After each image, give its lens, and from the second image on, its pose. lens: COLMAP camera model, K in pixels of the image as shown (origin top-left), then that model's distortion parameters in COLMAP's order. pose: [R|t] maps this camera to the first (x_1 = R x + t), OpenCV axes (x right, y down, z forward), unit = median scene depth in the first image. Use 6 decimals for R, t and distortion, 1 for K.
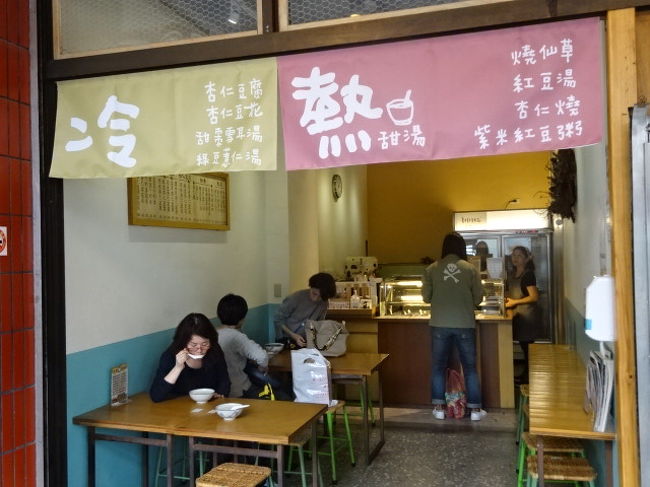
lens RADIAL K [[599.4, 0, 324.6], [0, 599.4, 242.5], [0, 0, 1]] dist [0.015018, 0.000000]
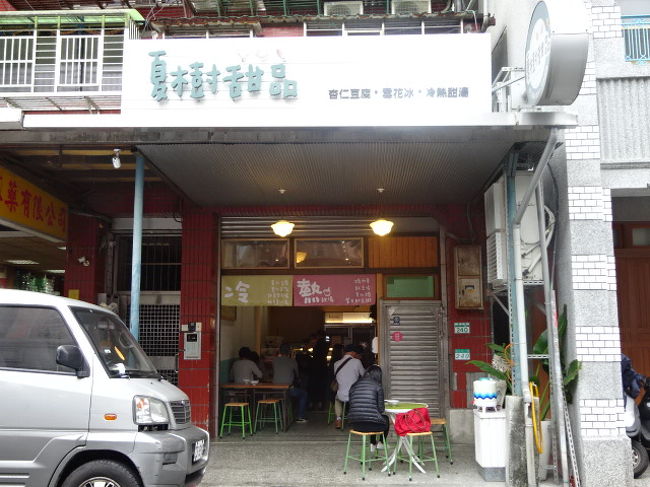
lens RADIAL K [[668.9, 0, 326.2], [0, 668.9, 244.1], [0, 0, 1]] dist [0.005338, 0.000000]
pose [[0.967642, 0.054649, 0.246337, -0.813121], [-0.022220, 0.990927, -0.132553, 0.034032], [-0.251345, 0.122791, 0.960077, -2.688585]]
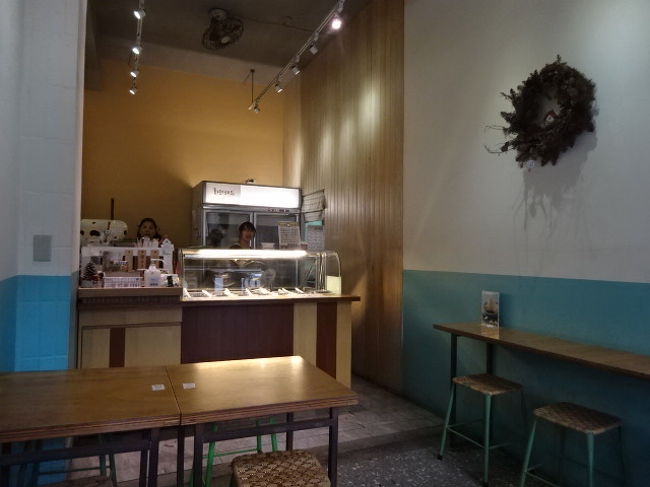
lens RADIAL K [[473.6, 0, 324.8], [0, 473.6, 243.5], [0, 0, 1]] dist [-0.027286, -0.010485]
pose [[0.749967, 0.050428, 0.659550, -0.310030], [-0.045102, 0.998668, -0.025072, 0.147402], [-0.659936, -0.010944, 0.751242, 1.082927]]
